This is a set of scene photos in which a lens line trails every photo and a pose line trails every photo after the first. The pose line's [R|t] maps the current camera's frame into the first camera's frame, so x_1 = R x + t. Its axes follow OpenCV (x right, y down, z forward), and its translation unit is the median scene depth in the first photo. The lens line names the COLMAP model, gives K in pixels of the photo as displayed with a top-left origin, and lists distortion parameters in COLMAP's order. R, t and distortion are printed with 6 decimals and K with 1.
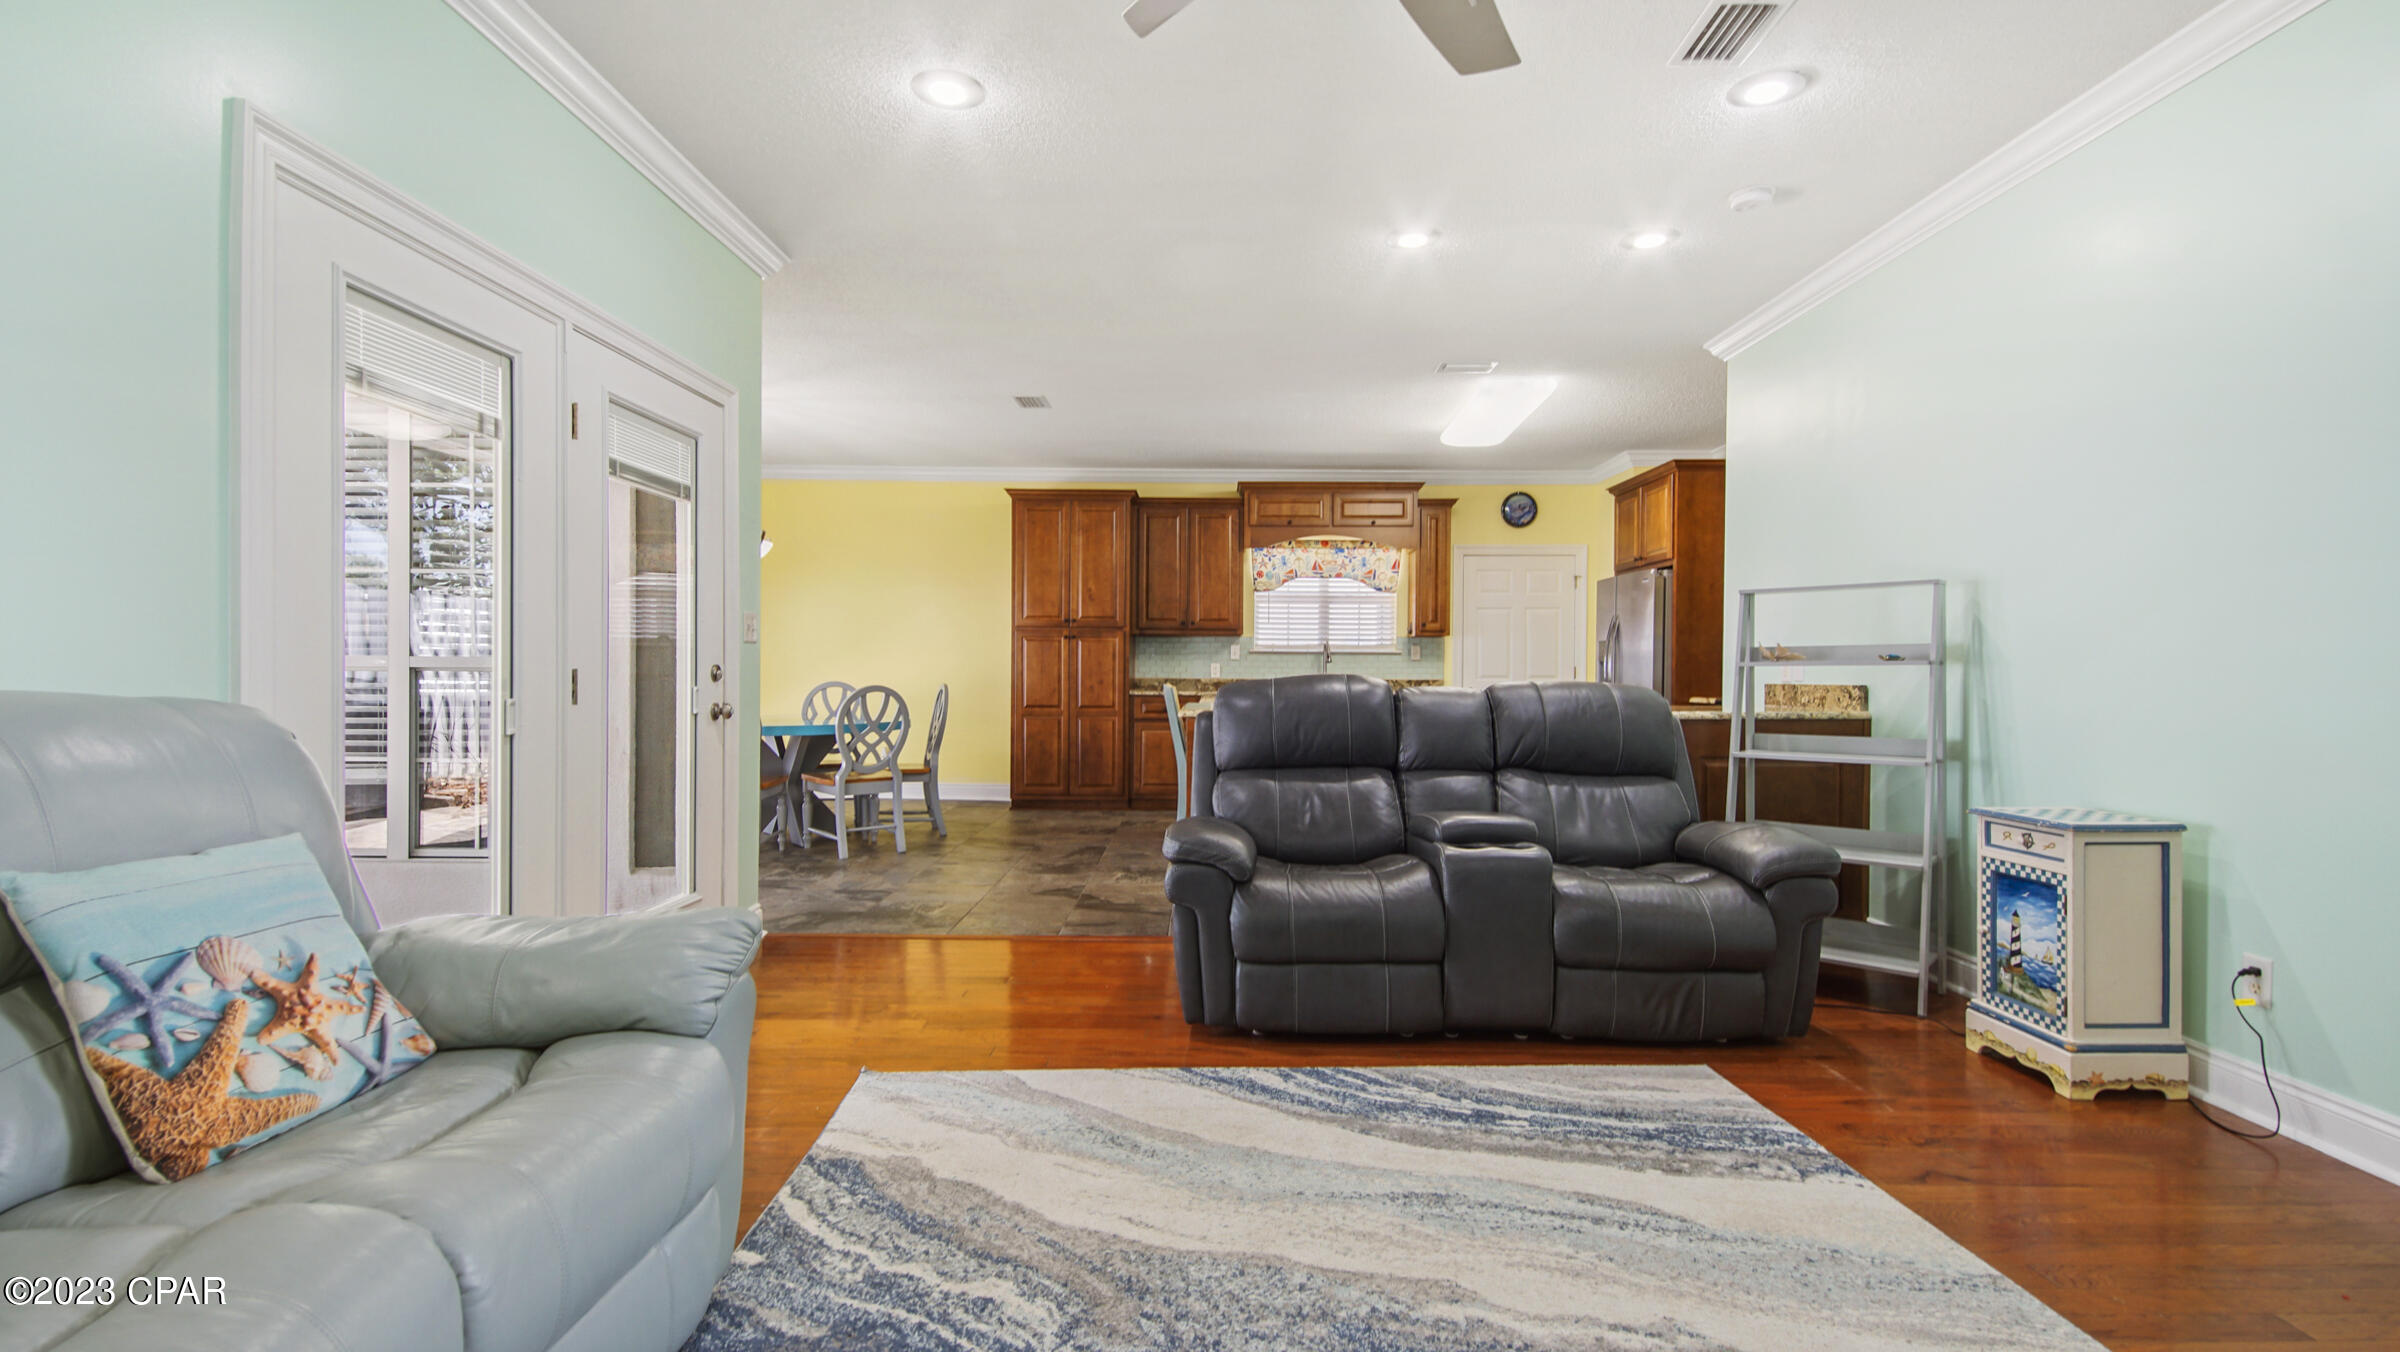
lens RADIAL K [[1057.1, 0, 1189.4], [0, 1057.1, 671.1], [0, 0, 1]] dist [0.037177, -0.022620]
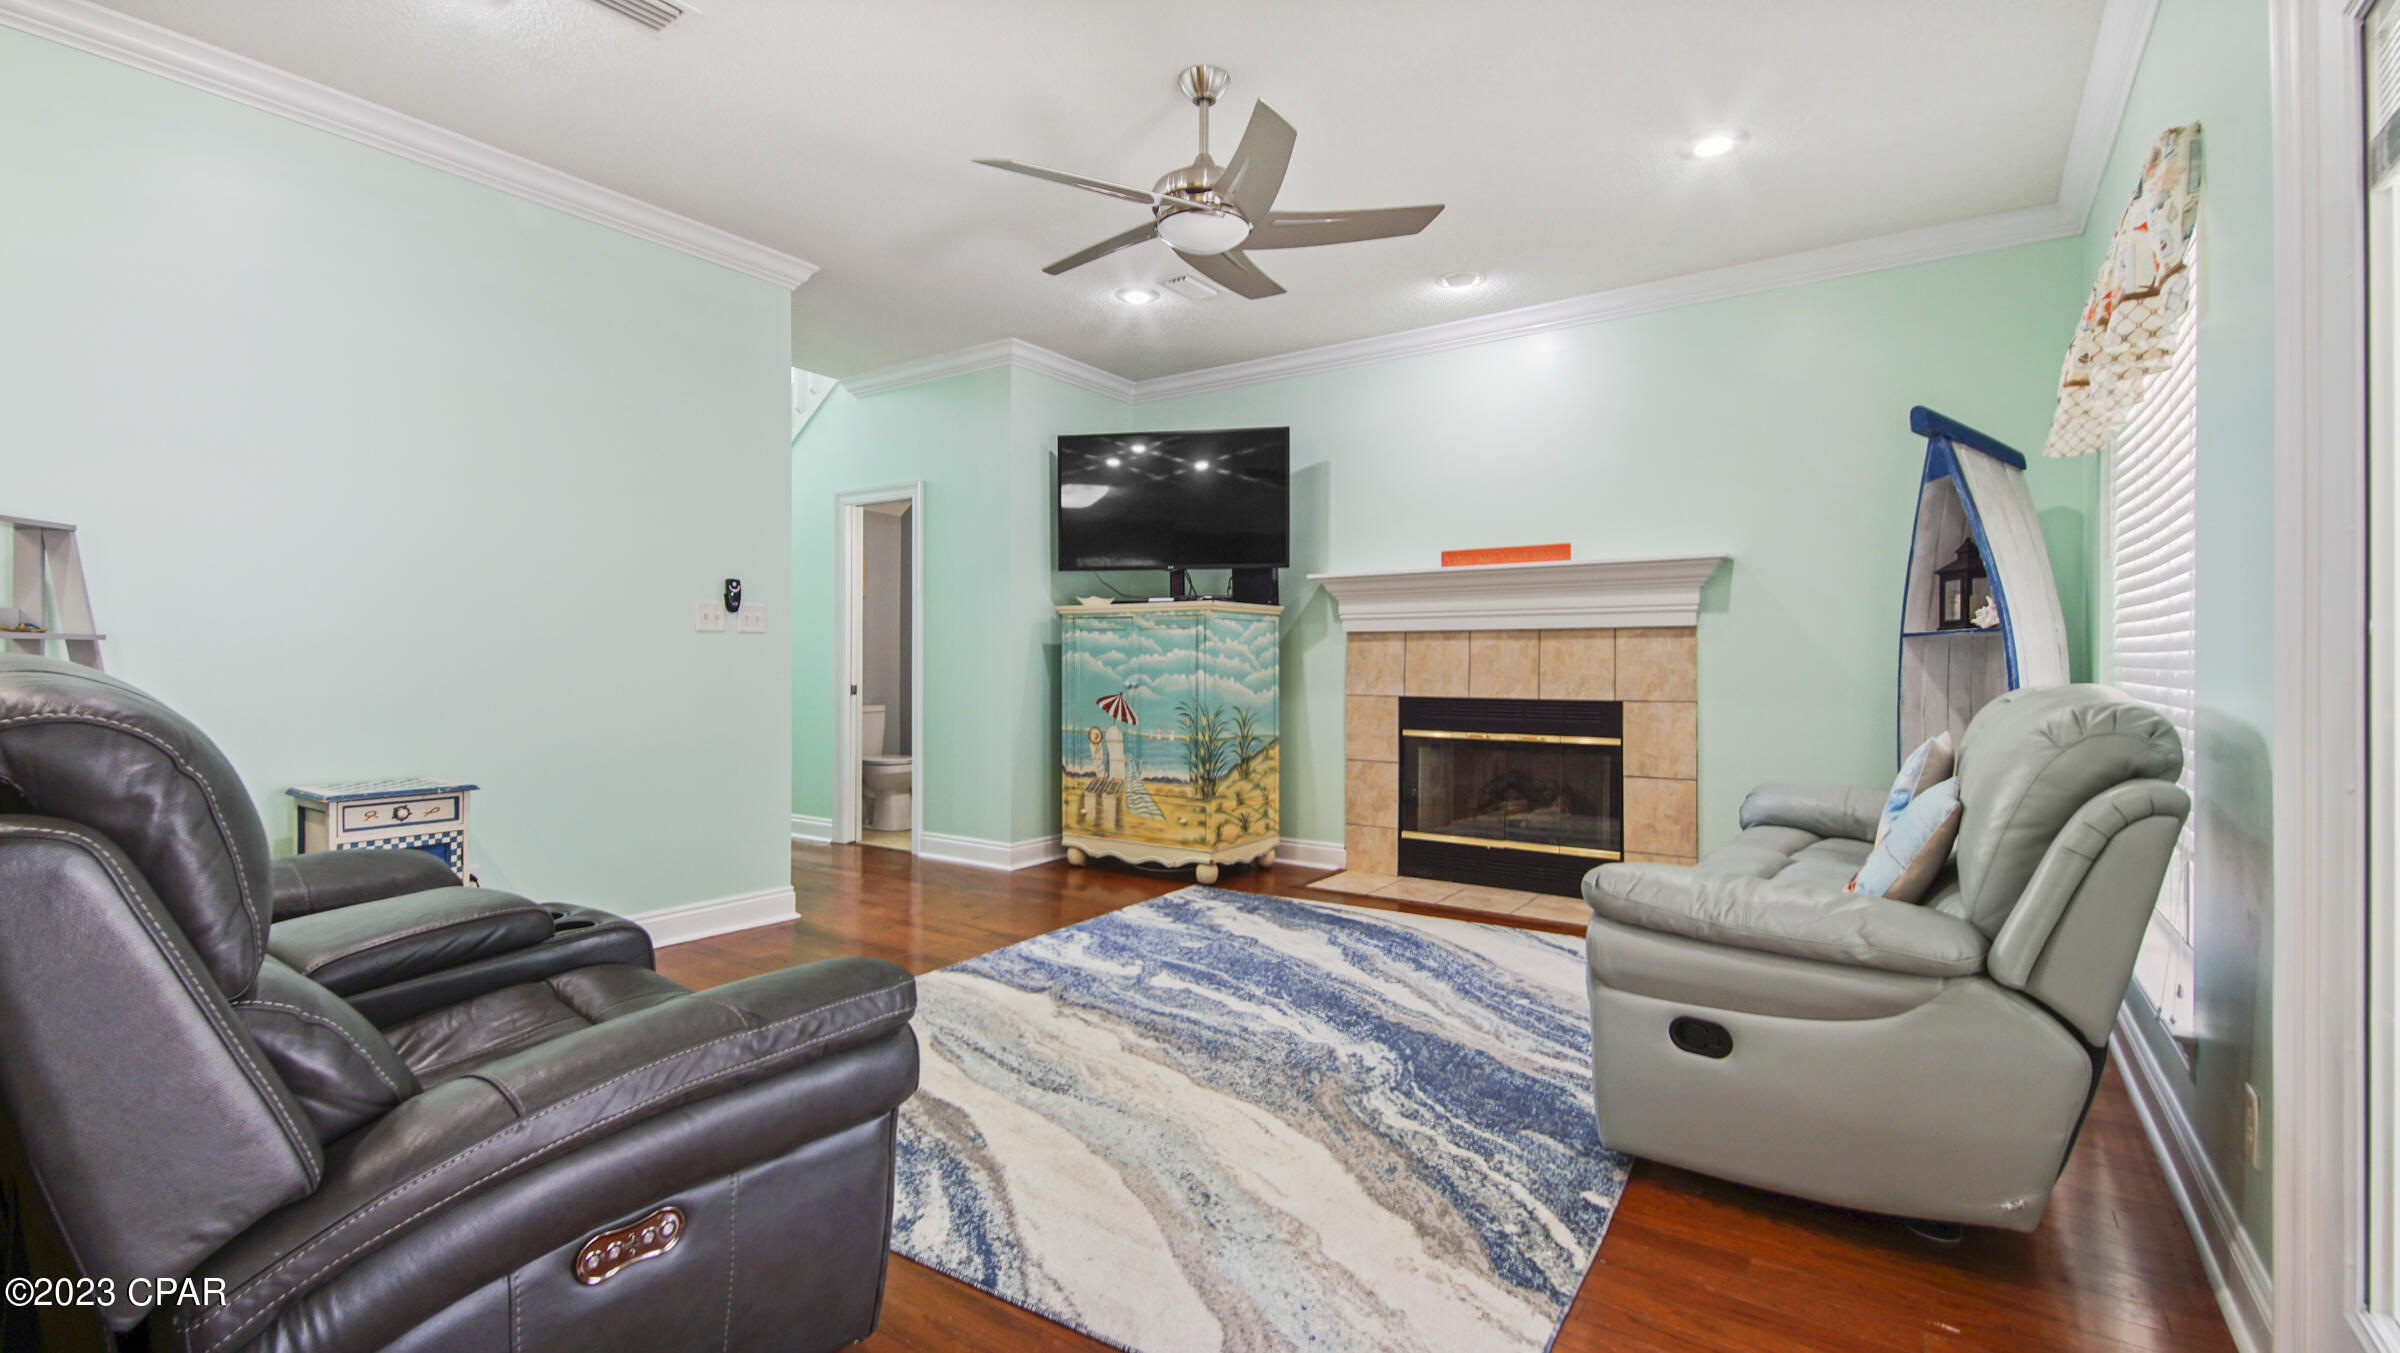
lens RADIAL K [[1043.6, 0, 1202.5], [0, 1043.6, 671.5], [0, 0, 1]] dist [0.025593, -0.016344]
pose [[-0.834694, -0.013008, 0.550560, -0.445175], [-0.011832, 0.999914, 0.005687, 0.003121], [-0.550587, -0.001767, -0.834776, 1.430023]]
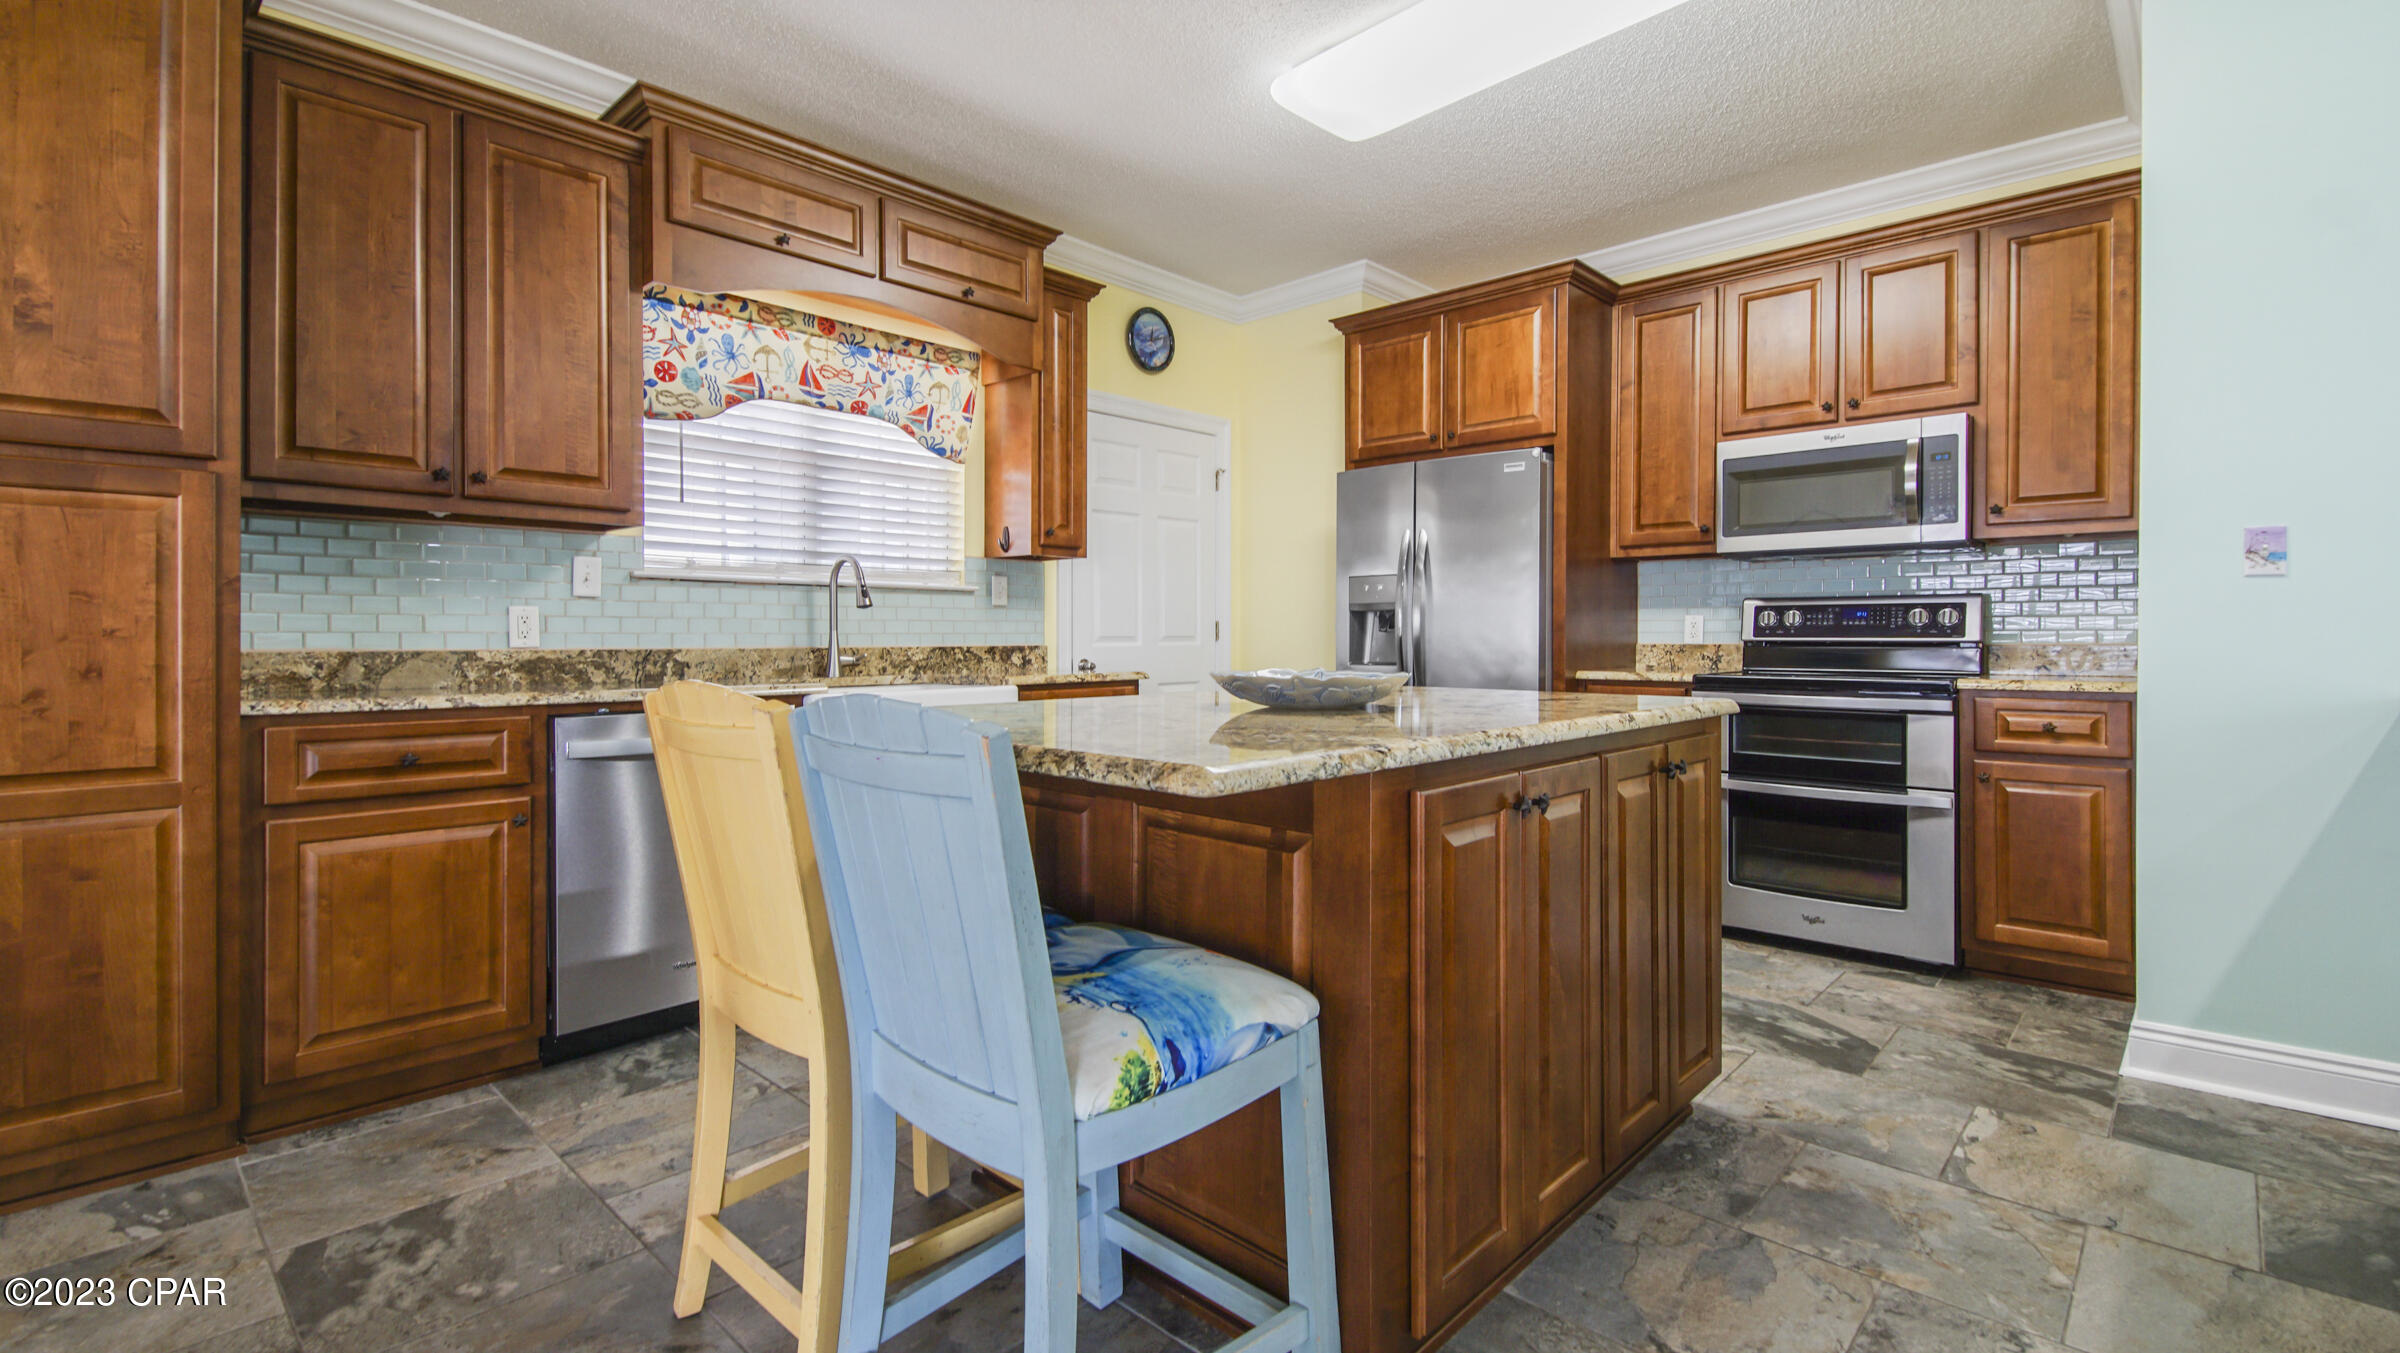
lens RADIAL K [[1046.7, 0, 1144.0], [0, 1046.7, 639.0], [0, 0, 1]] dist [0.040160, -0.024696]
pose [[0.687018, -0.004995, 0.726623, -0.258000], [0.003293, 0.999988, 0.003761, 0.007076], [-0.726633, -0.000191, 0.687026, 1.787436]]
